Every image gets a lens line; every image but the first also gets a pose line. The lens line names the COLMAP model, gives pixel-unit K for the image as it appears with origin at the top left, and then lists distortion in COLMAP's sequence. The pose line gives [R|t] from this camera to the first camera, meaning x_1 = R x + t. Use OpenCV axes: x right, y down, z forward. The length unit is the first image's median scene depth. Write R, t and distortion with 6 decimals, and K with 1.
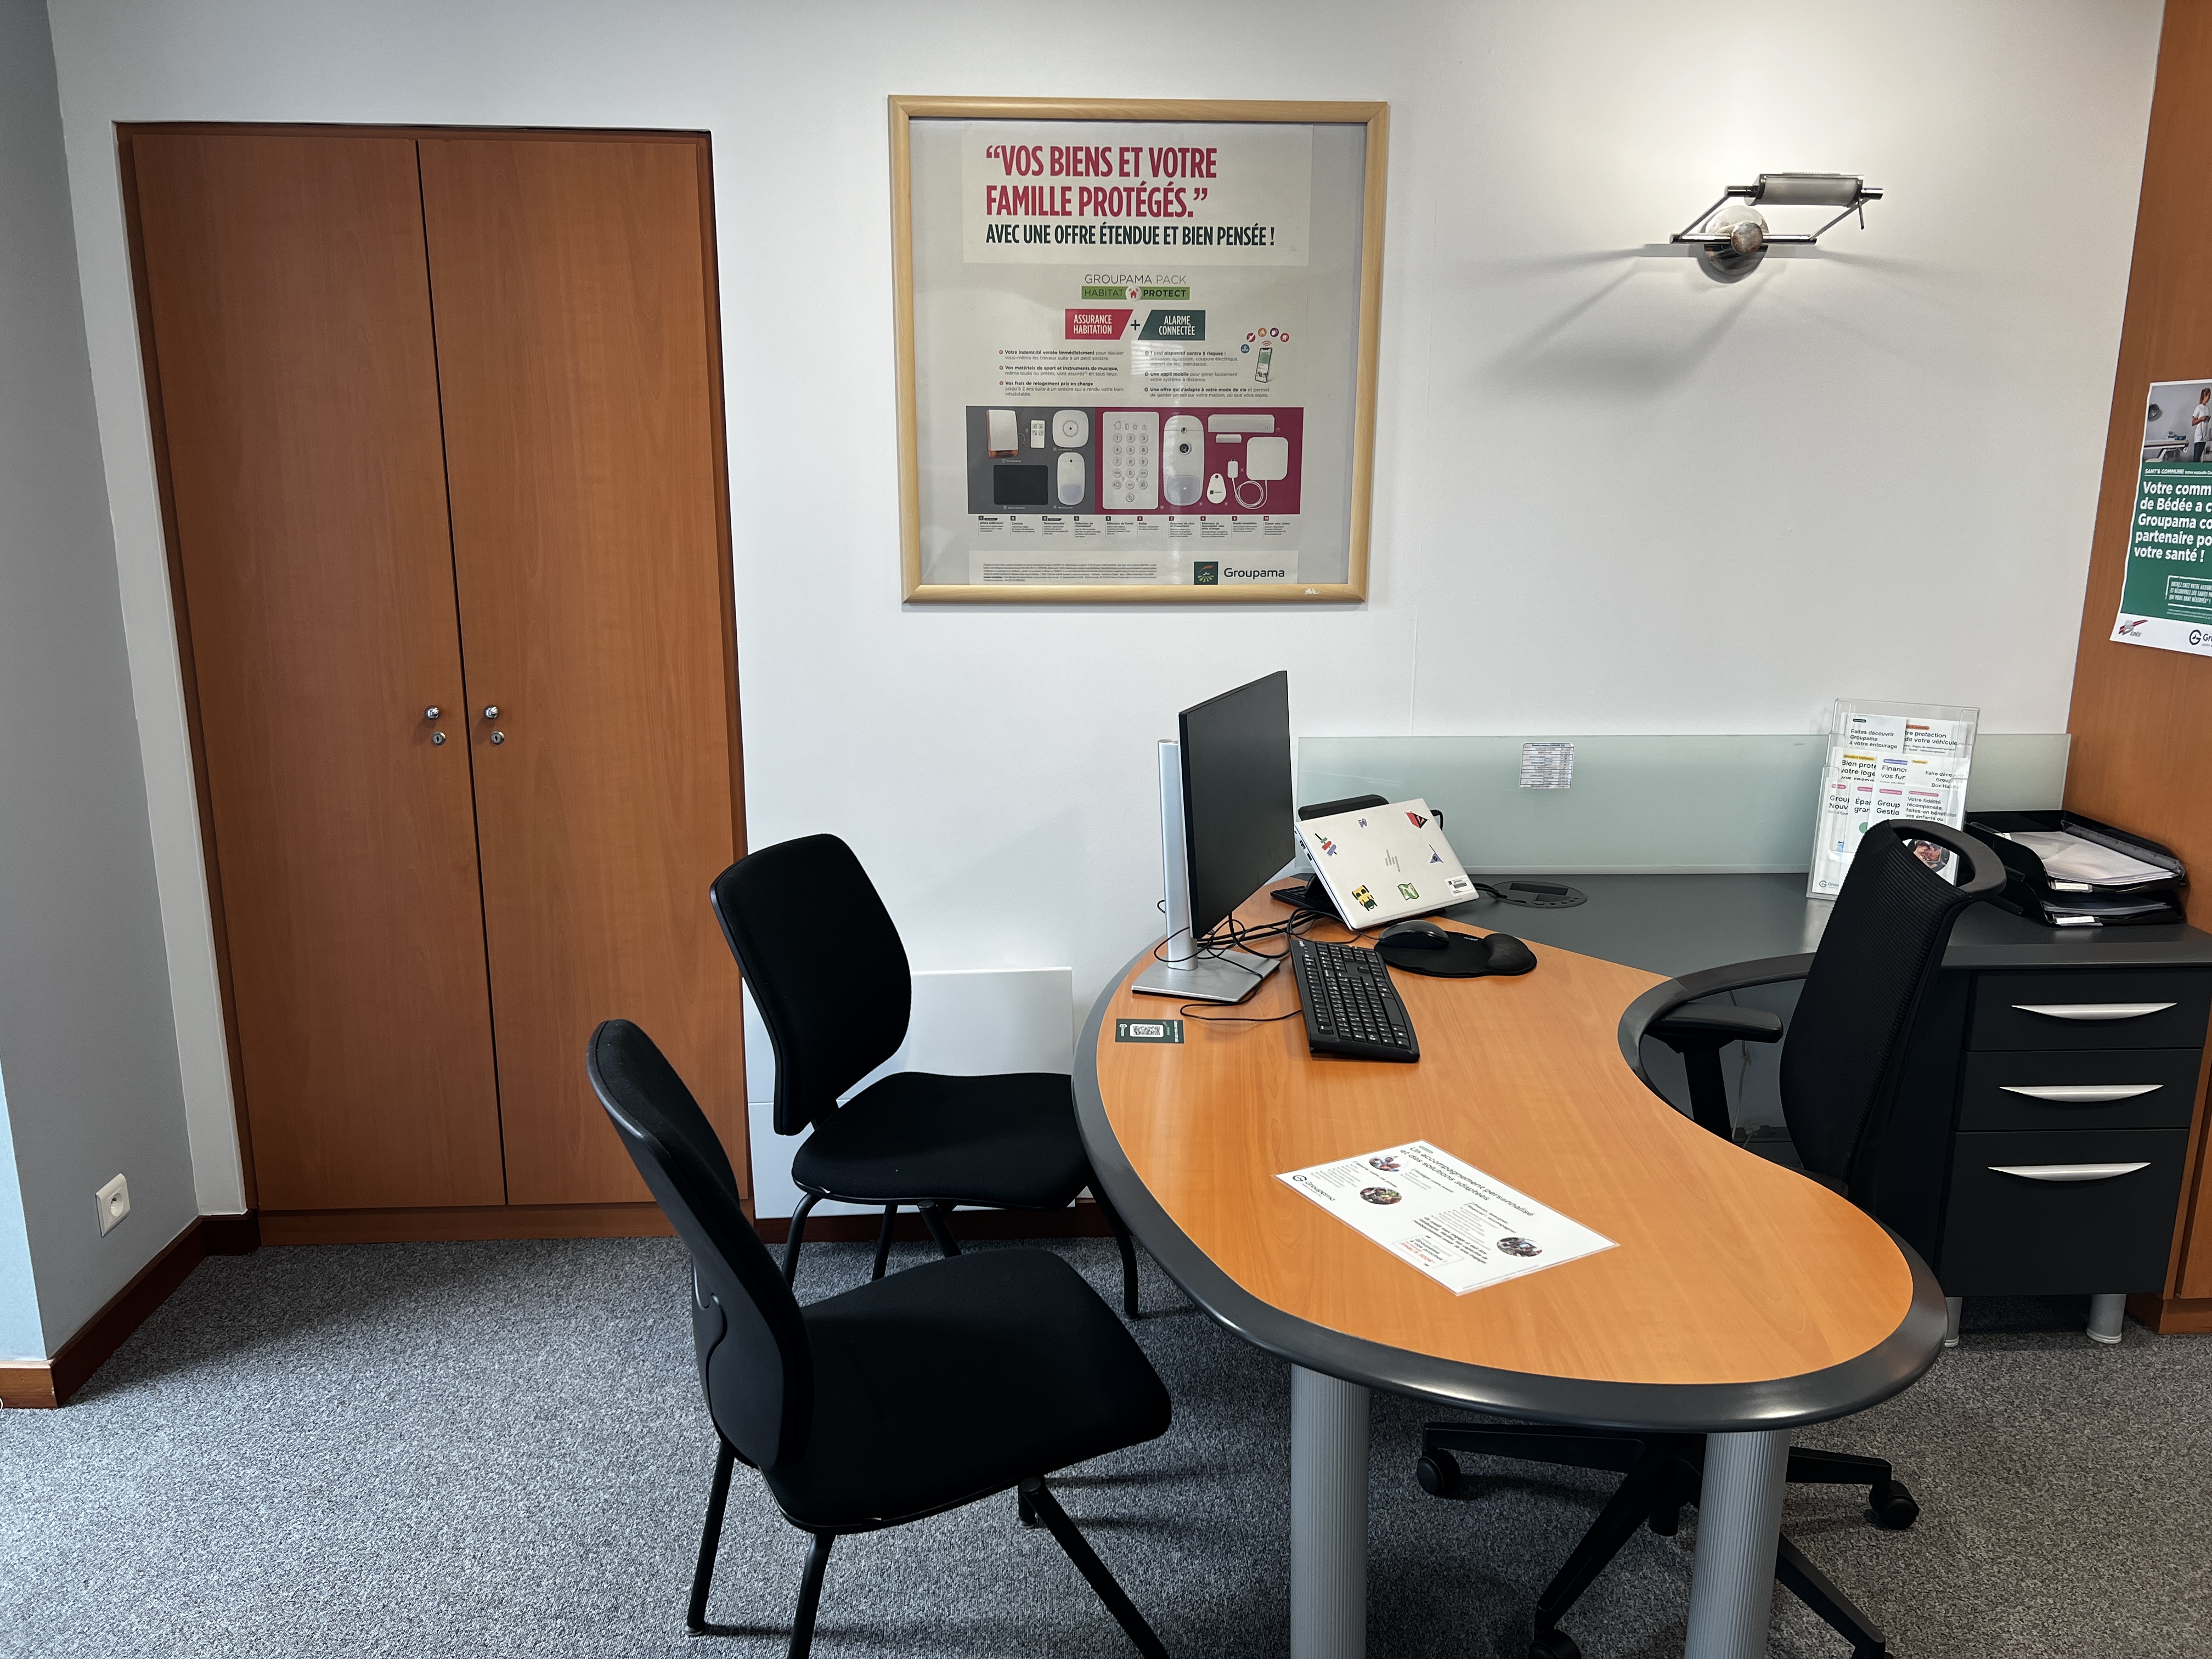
lens RADIAL K [[1575.6, 0, 1105.1], [0, 1575.6, 790.5], [0, 0, 1]] dist [0.056854, -0.058308]
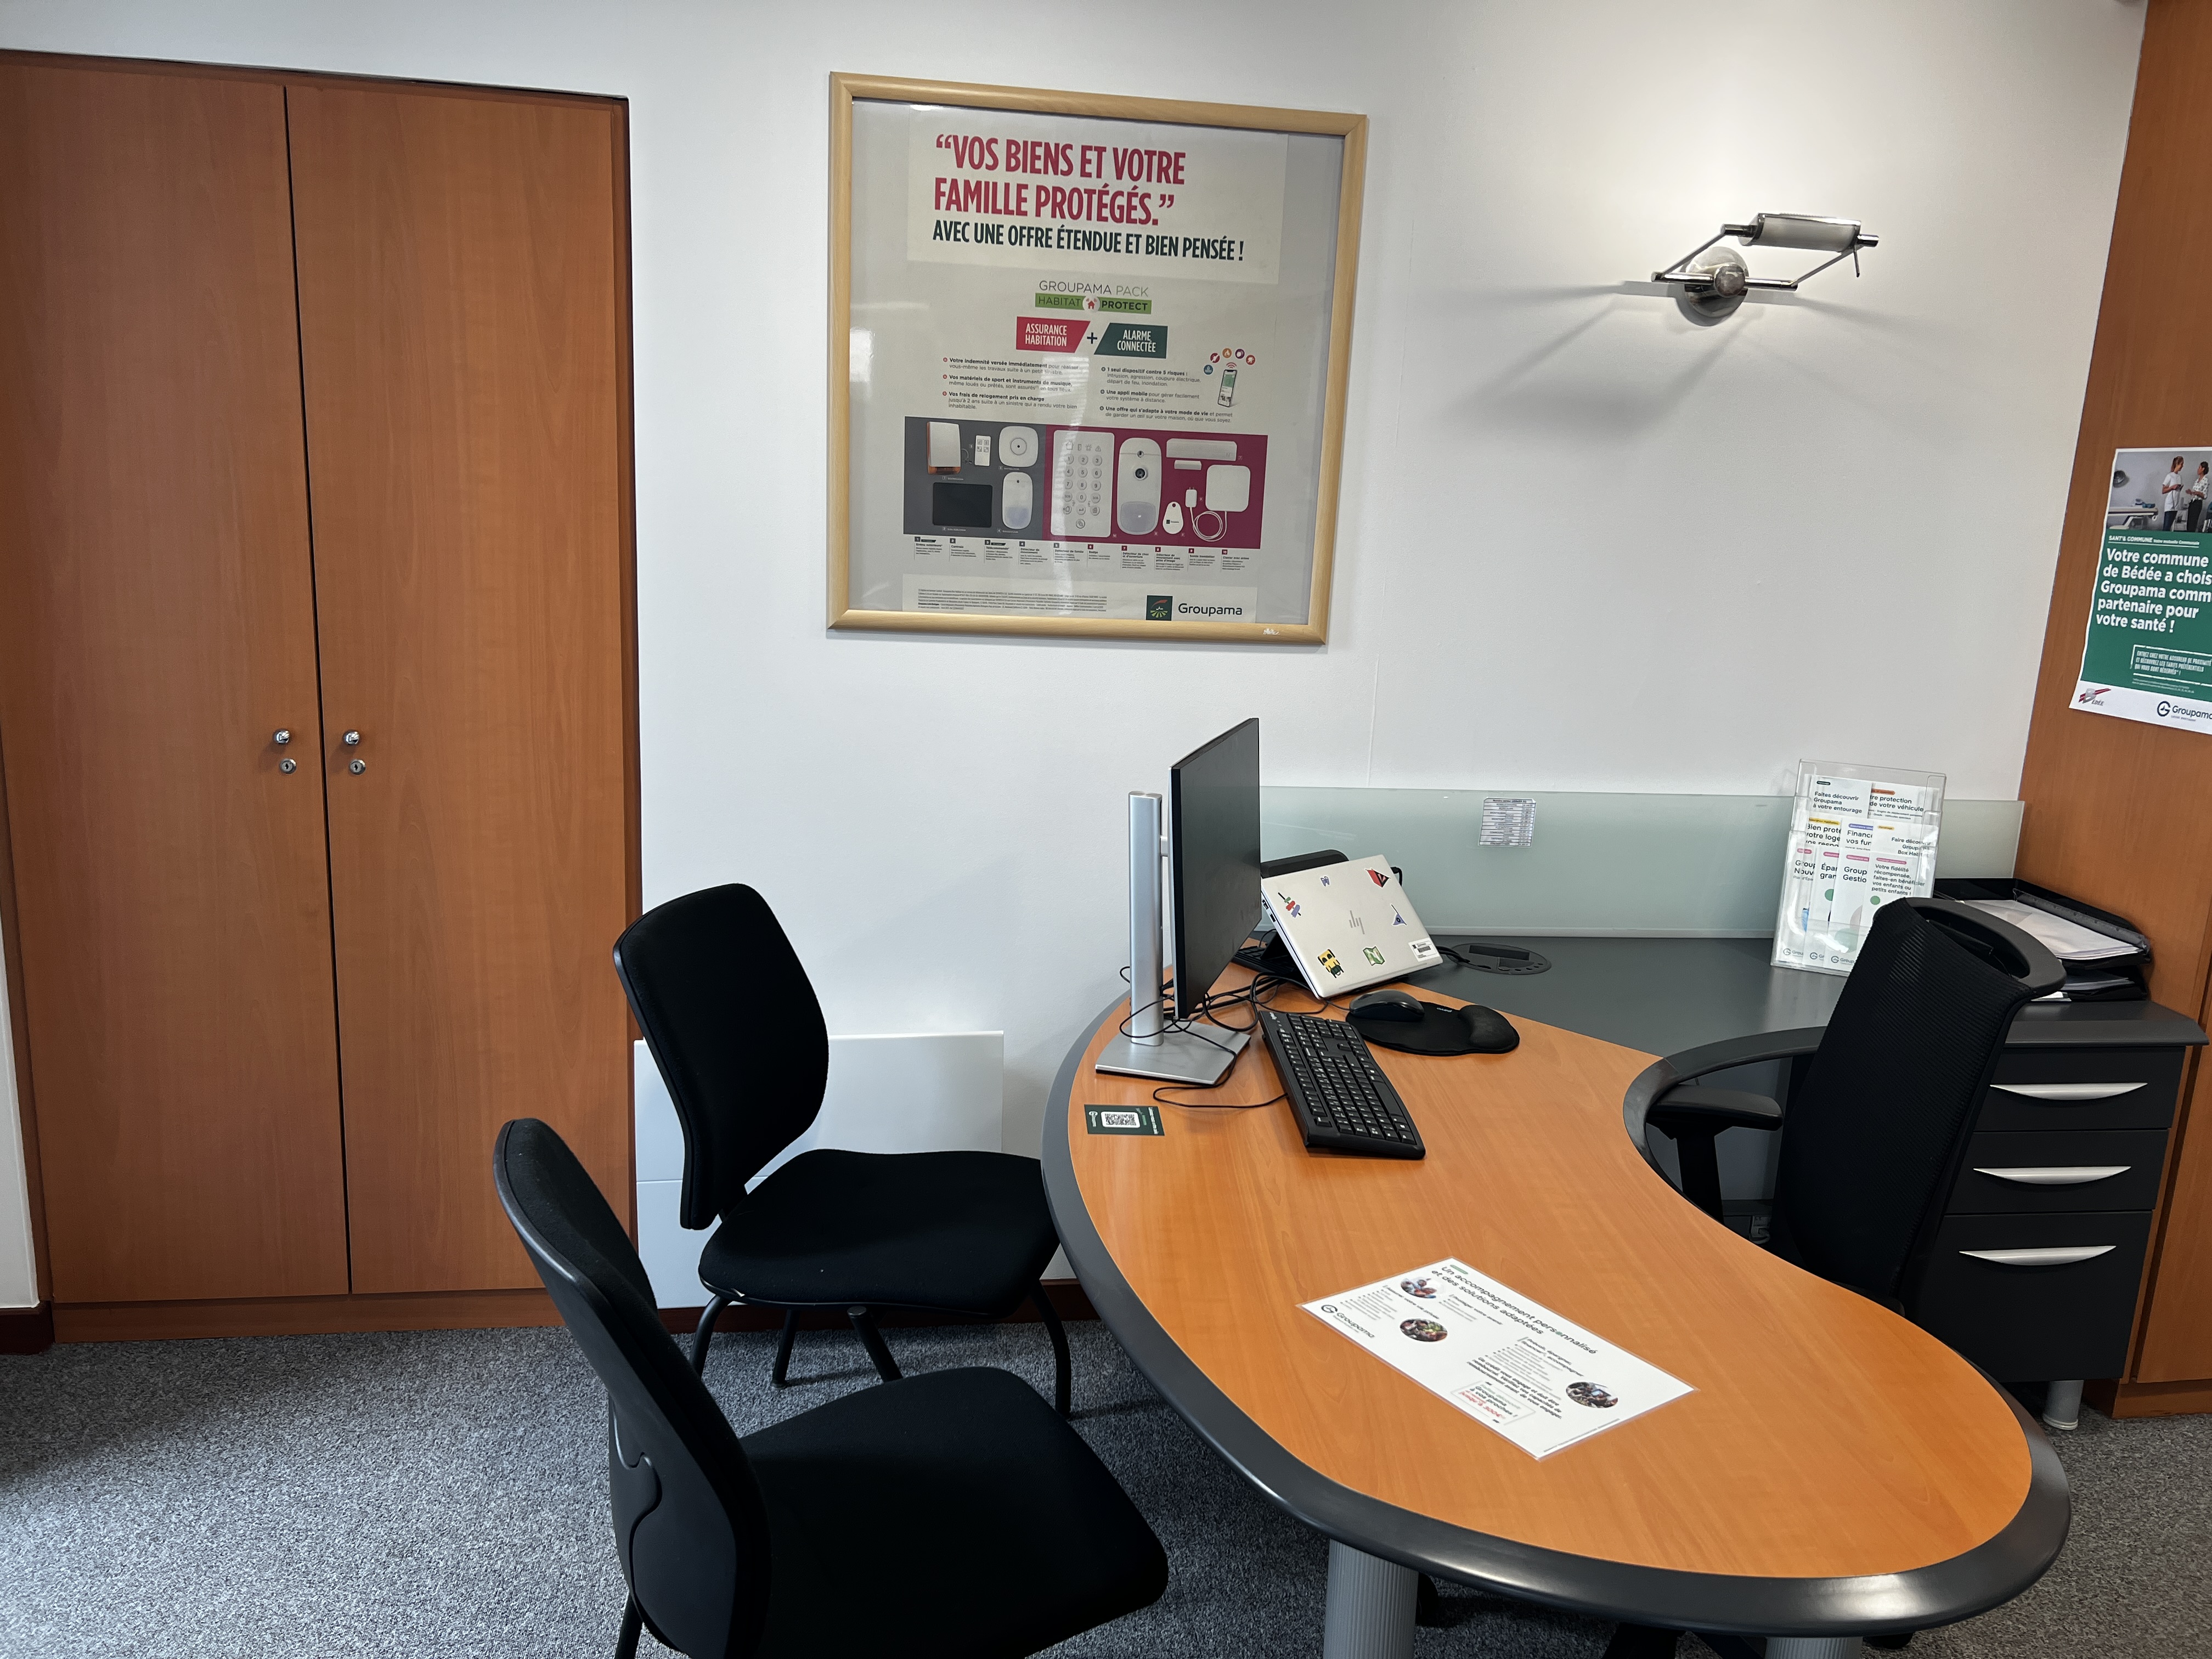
lens RADIAL K [[1575.6, 0, 1105.1], [0, 1575.6, 790.5], [0, 0, 1]] dist [0.056854, -0.058308]
pose [[0.994836, 0.022540, 0.098956, -0.059763], [-0.021243, 0.999674, -0.014147, -0.017248], [-0.099243, 0.011972, 0.994991, 0.084112]]
